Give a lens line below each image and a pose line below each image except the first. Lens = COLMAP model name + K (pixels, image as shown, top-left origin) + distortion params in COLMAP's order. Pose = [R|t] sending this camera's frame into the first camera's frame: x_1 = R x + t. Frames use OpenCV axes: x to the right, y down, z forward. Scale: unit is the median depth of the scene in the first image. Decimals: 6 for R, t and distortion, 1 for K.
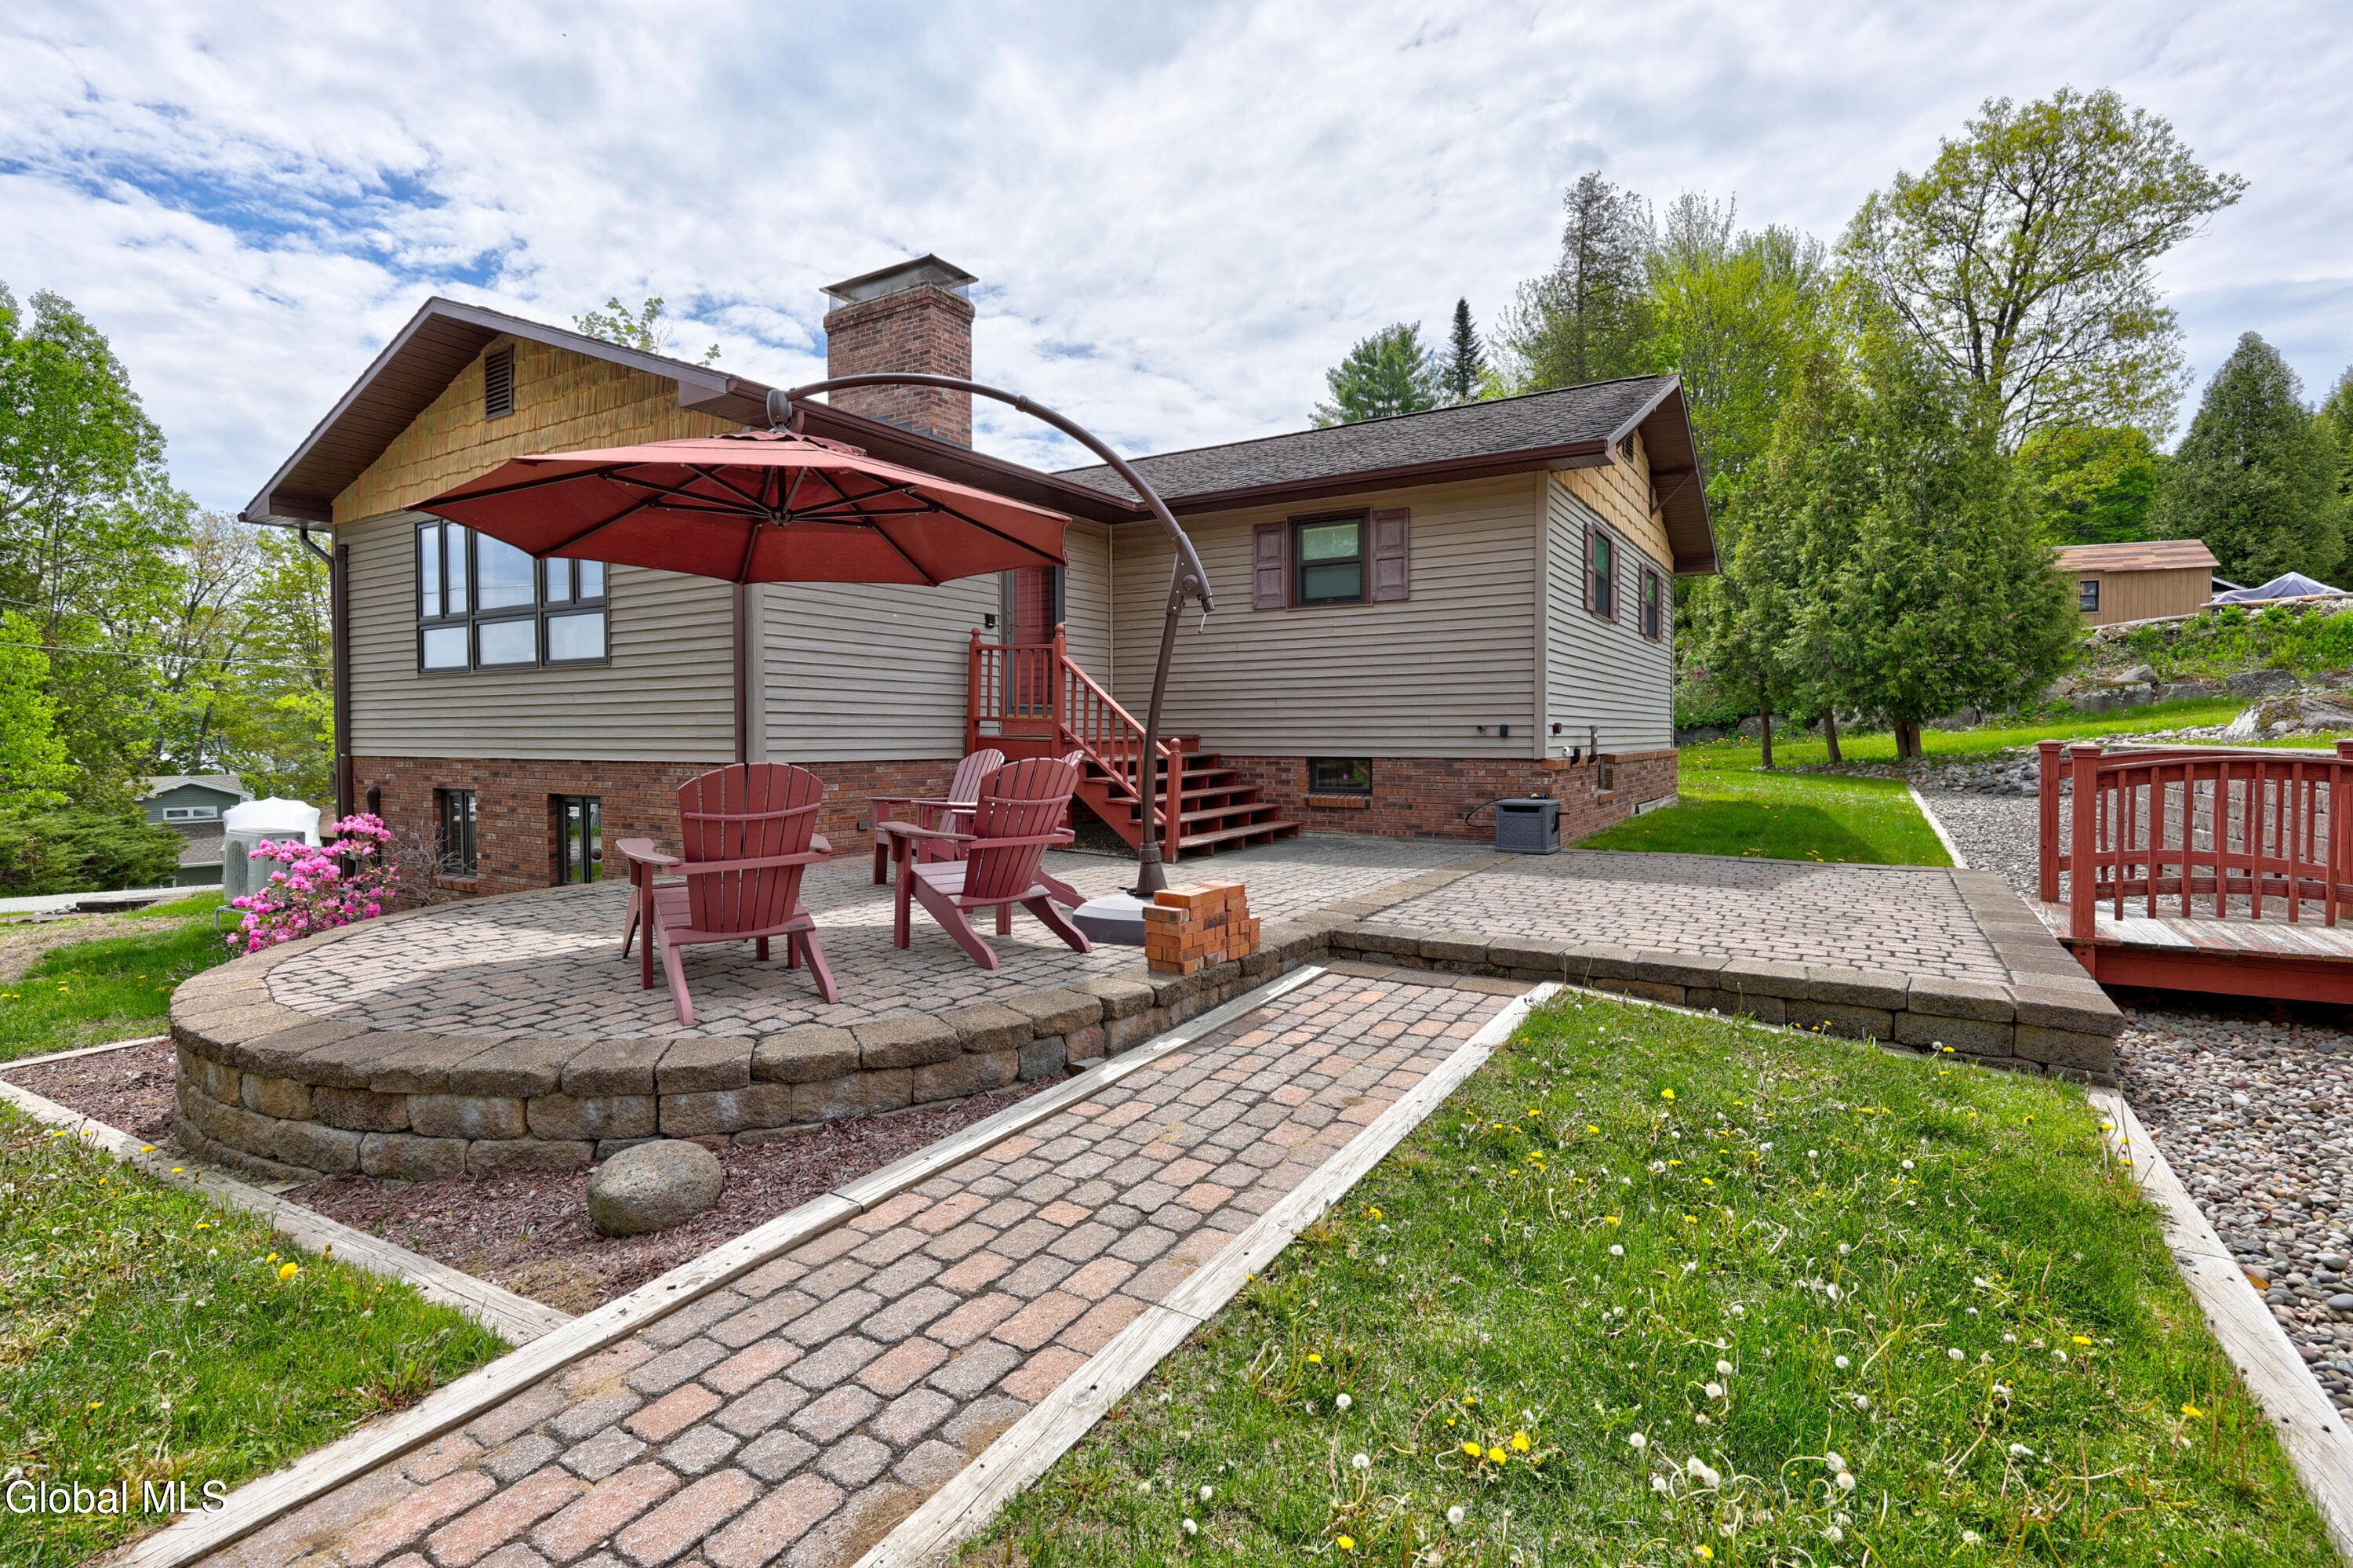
lens RADIAL K [[1157.3, 0, 1176.5], [0, 1157.3, 784.0], [0, 0, 1]] dist [0.001667, 0.000607]
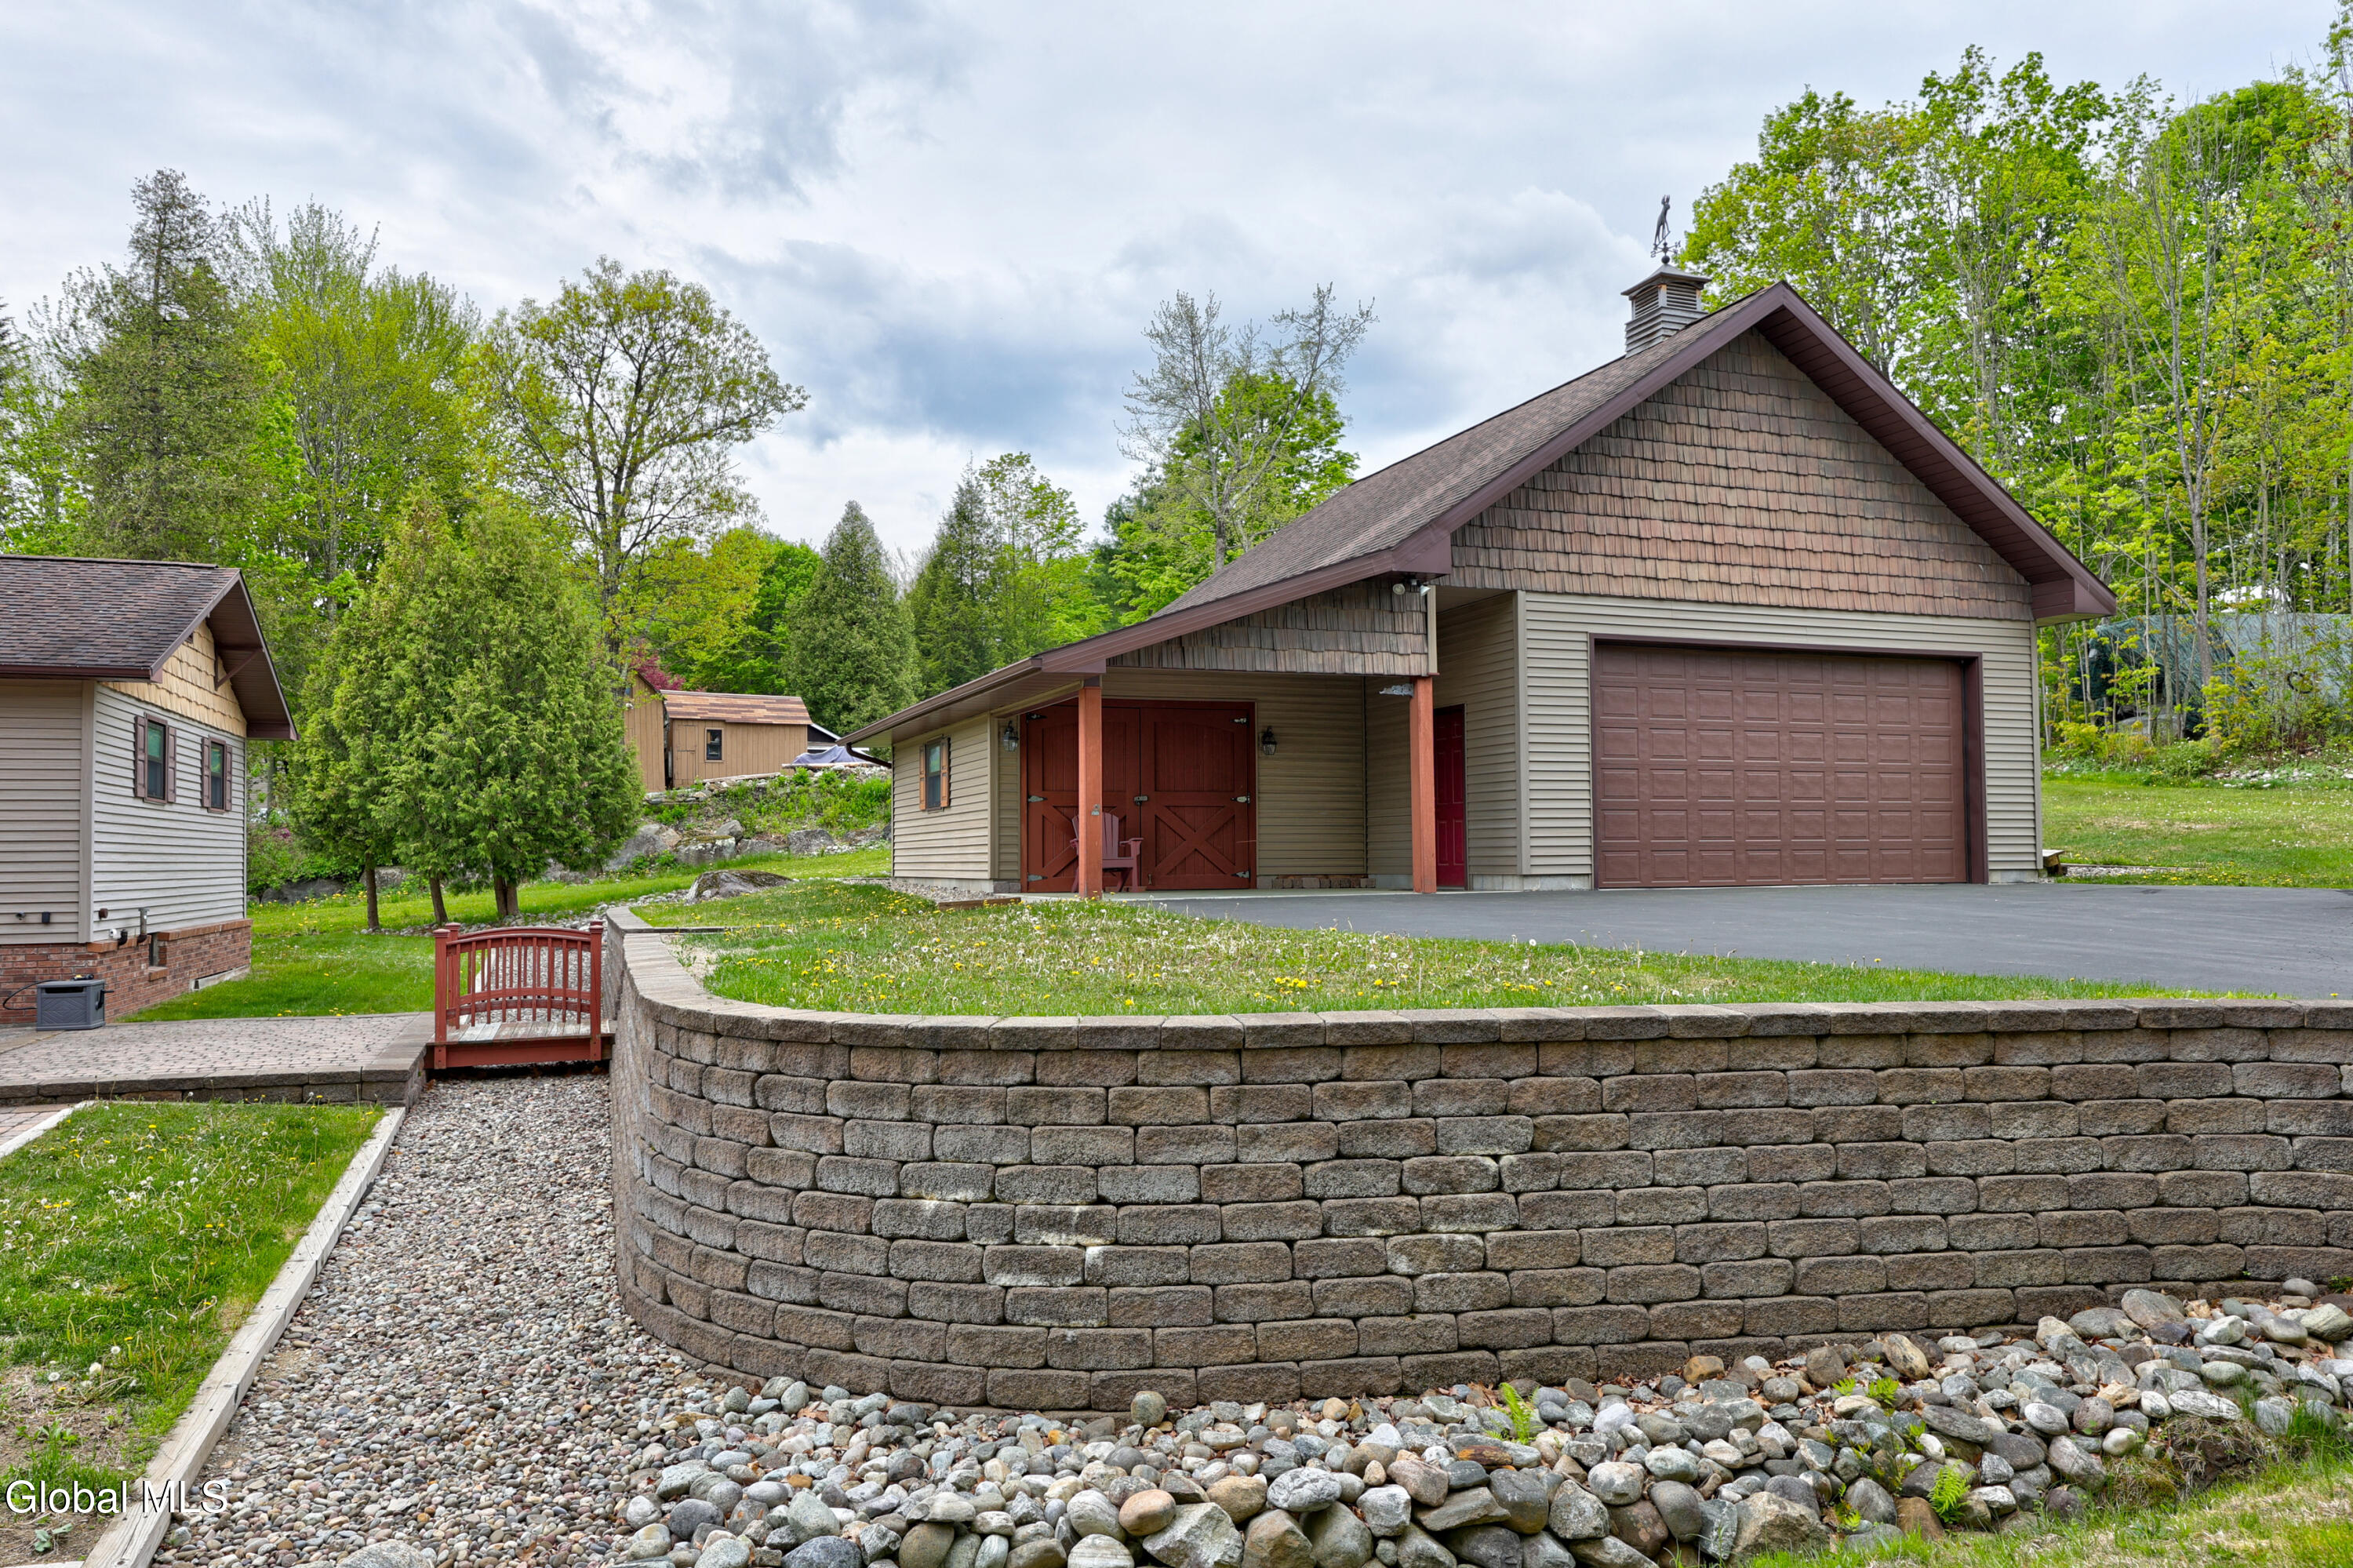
lens RADIAL K [[1630.4, 0, 1176.5], [0, 1630.4, 784.0], [0, 0, 1]] dist [-0.000518, -0.001544]
pose [[0.629586, 0.032609, 0.776246, -0.120018], [0.042515, 0.996176, -0.076330, -0.004985], [-0.775766, 0.081059, 0.625792, -0.393994]]
